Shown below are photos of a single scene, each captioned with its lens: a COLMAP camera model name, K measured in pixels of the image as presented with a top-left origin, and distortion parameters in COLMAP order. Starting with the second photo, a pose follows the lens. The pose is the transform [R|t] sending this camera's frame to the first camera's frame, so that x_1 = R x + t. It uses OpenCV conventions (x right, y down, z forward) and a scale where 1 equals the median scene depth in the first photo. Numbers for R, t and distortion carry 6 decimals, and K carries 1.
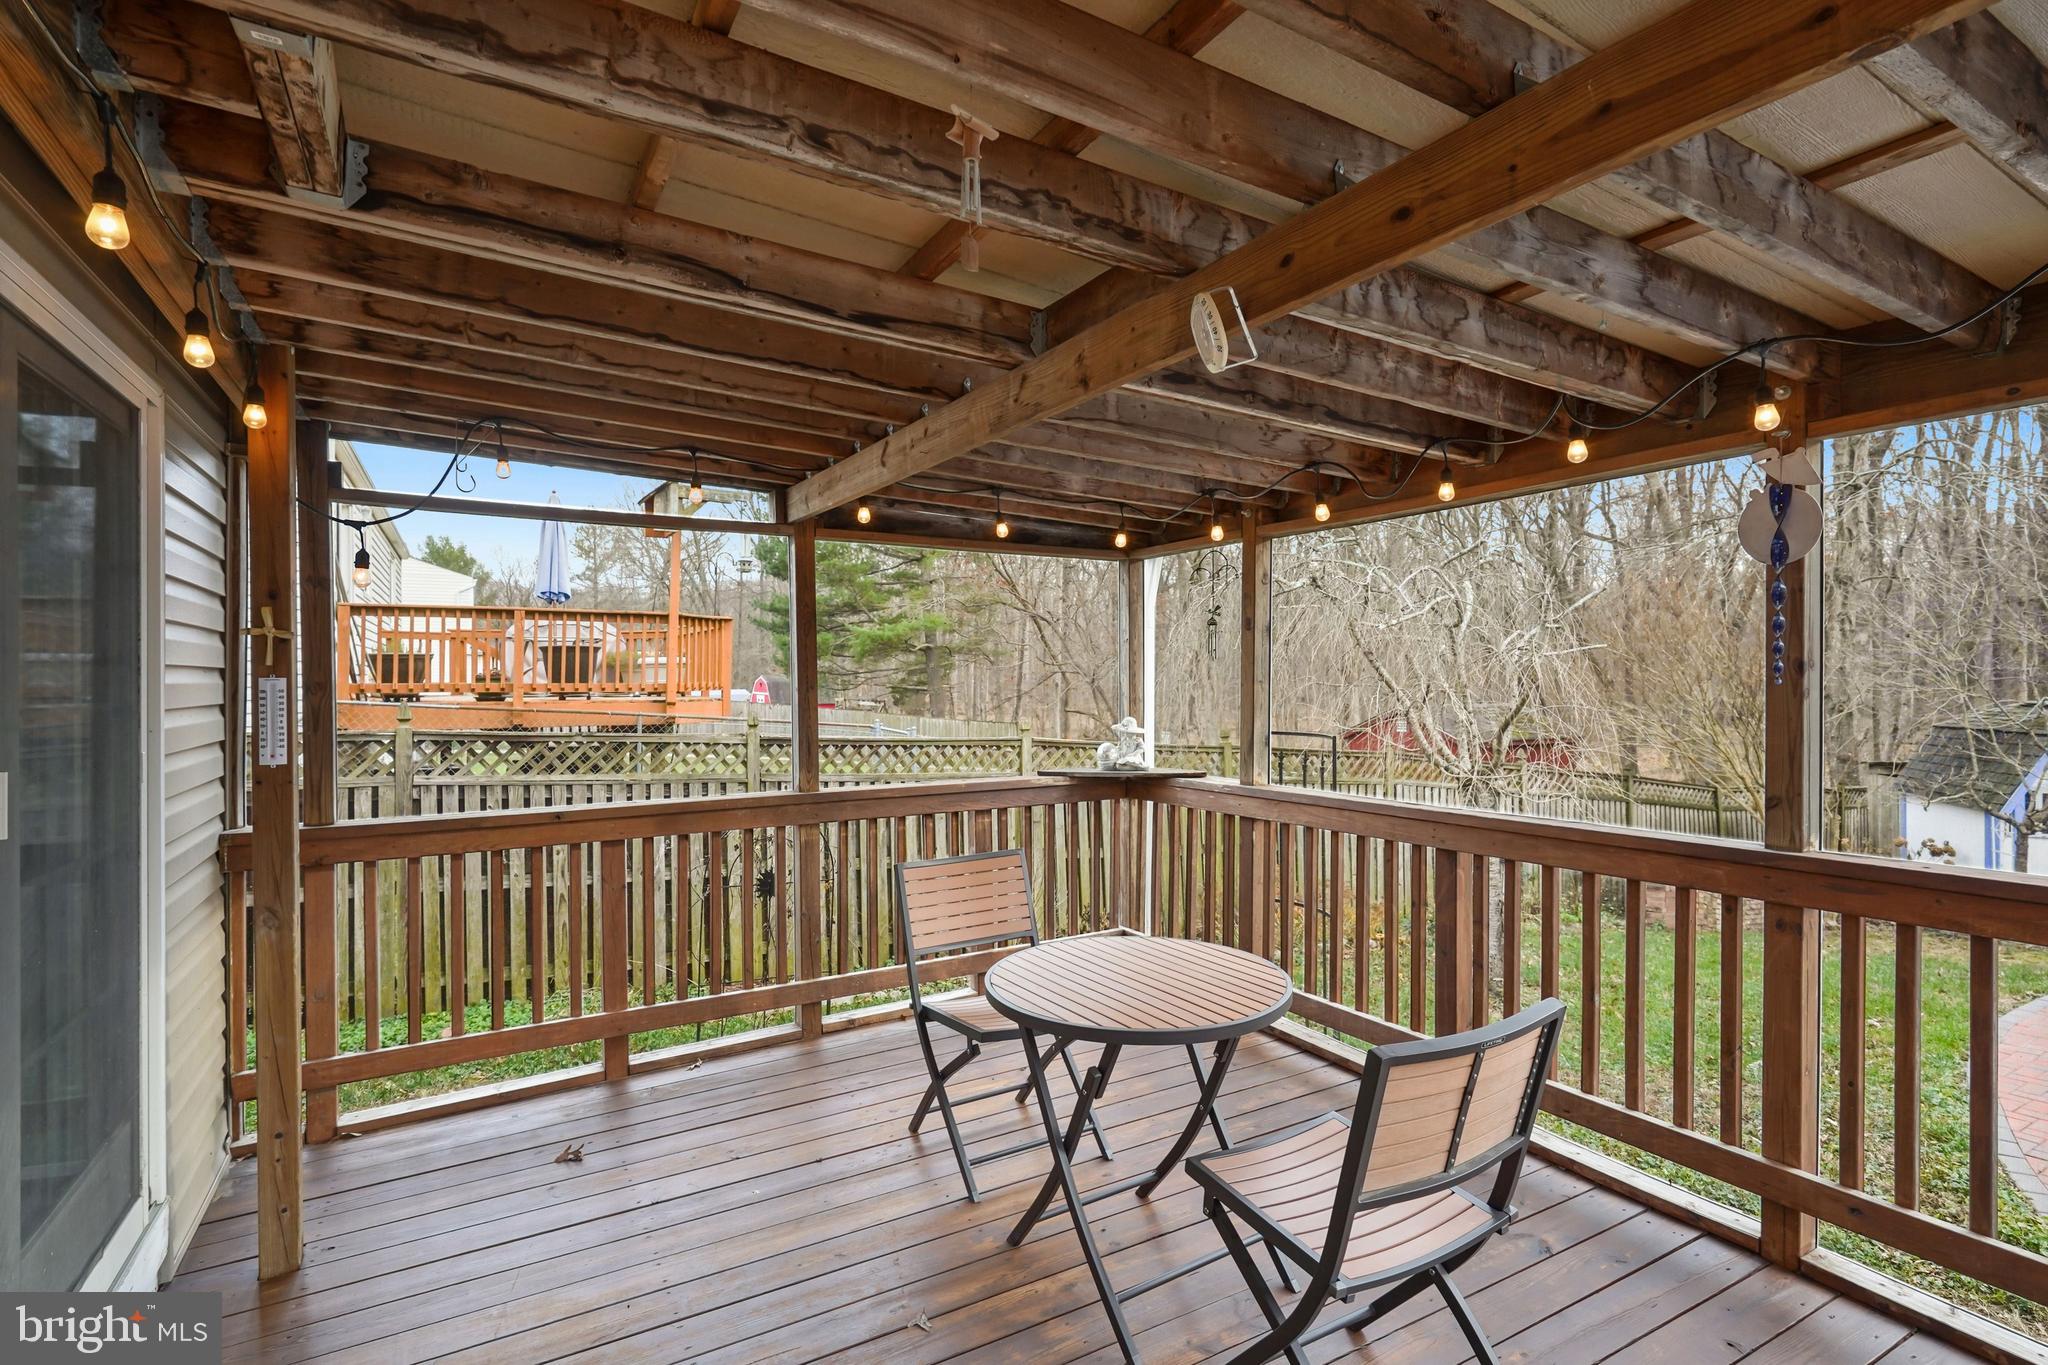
lens RADIAL K [[967.4, 0, 1076.2], [0, 967.4, 683.0], [0, 0, 1]] dist [-0.003982, 0.002322]
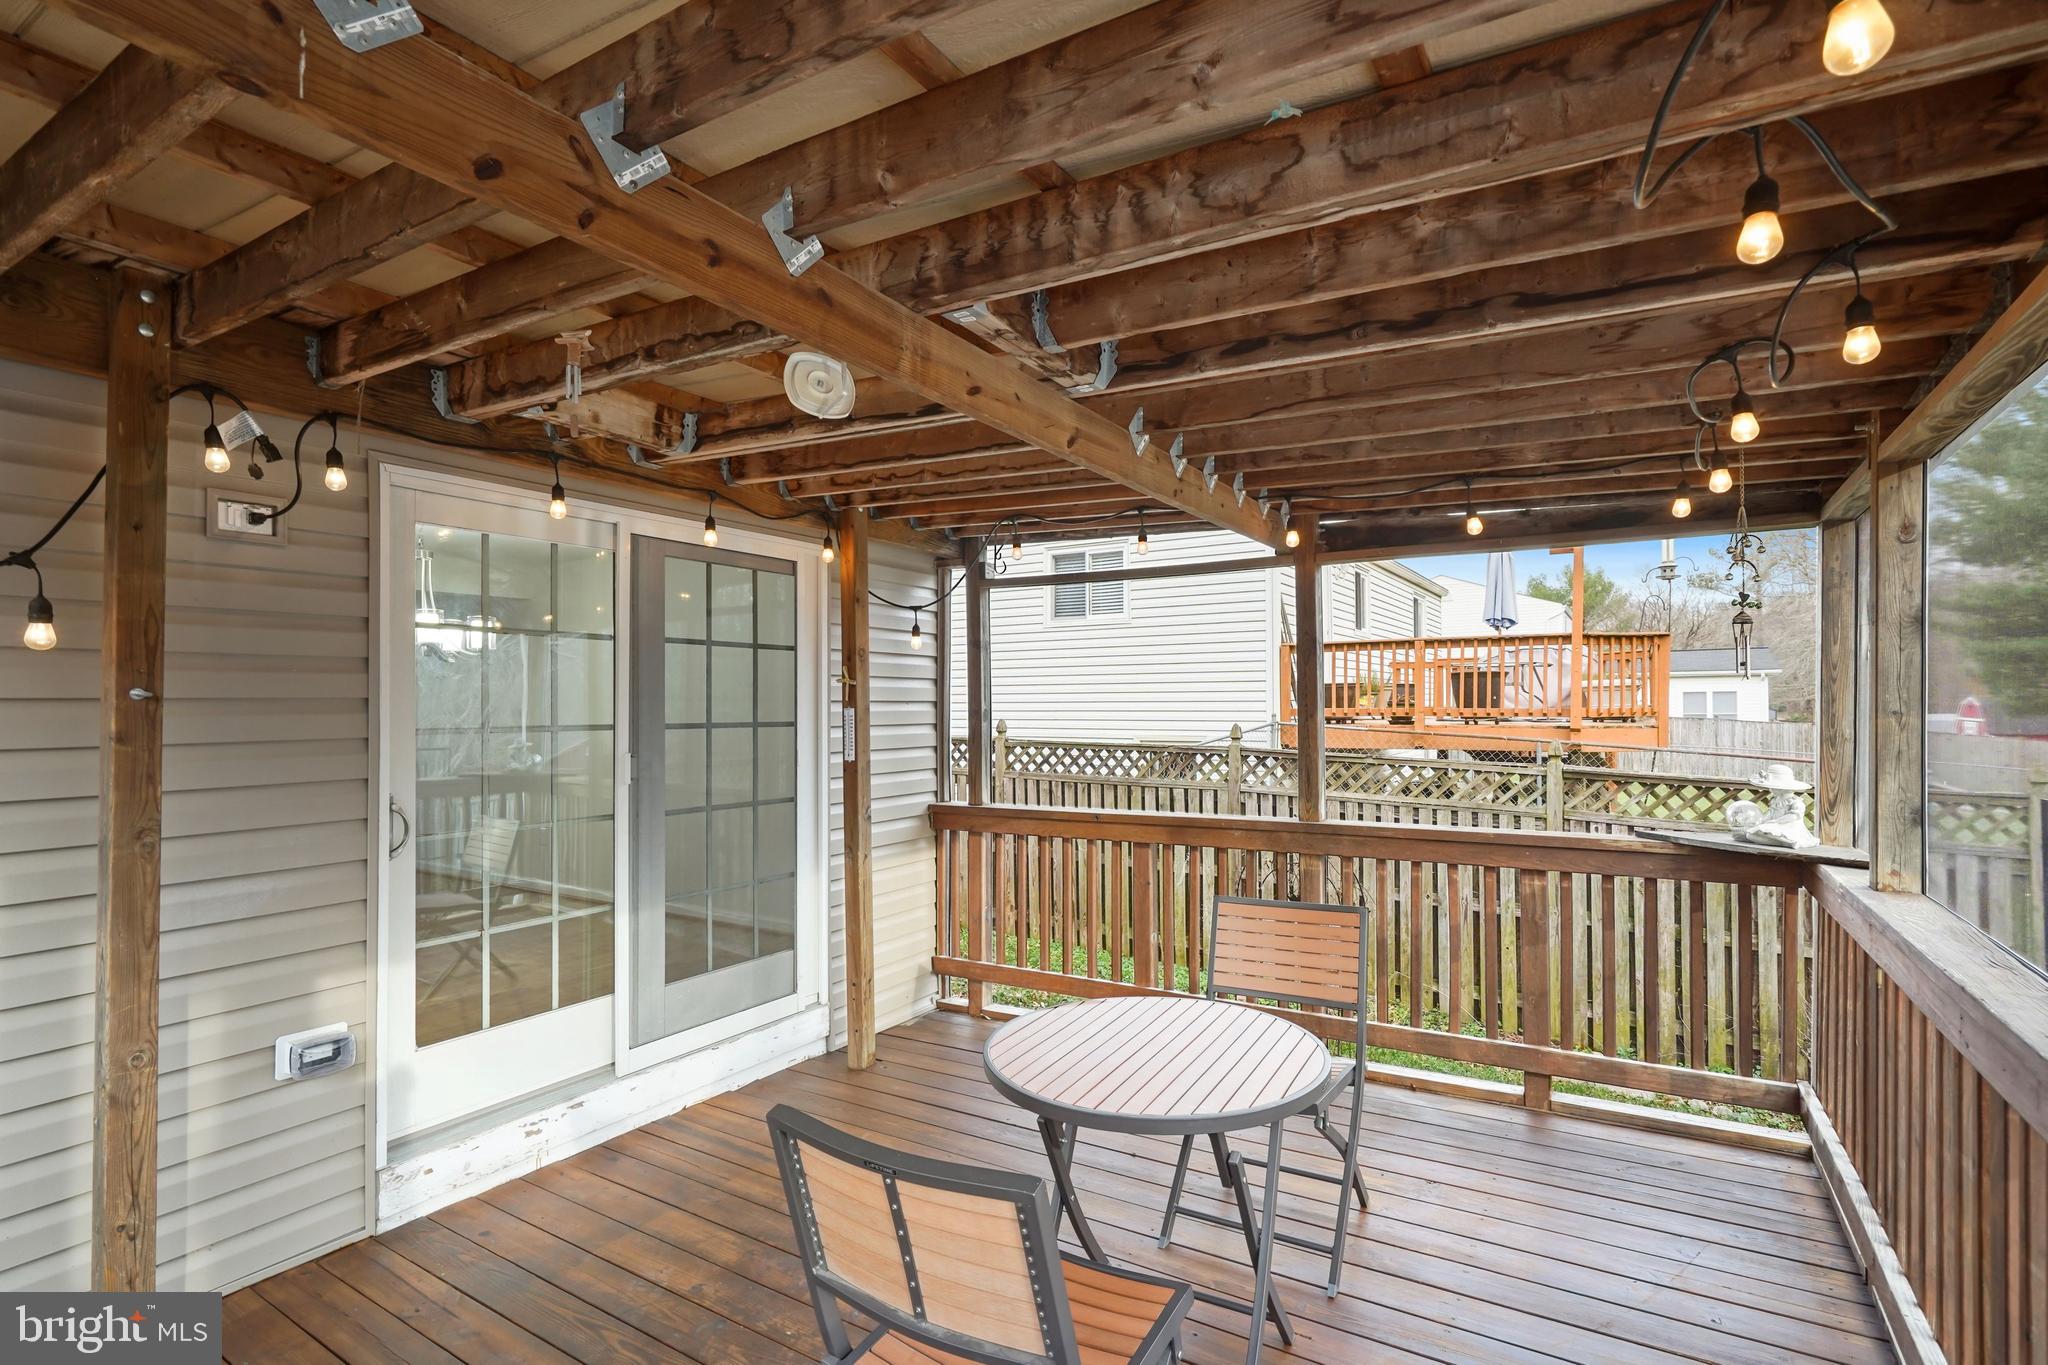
lens RADIAL K [[967.4, 0, 1026.0], [0, 967.4, 696.2], [0, 0, 1]] dist [-0.003982, 0.002322]
pose [[0.479995, -0.008750, -0.877228, 0.250658], [-0.000612, 0.999947, -0.010308, -0.002678], [0.877271, 0.005485, 0.479964, 0.149350]]
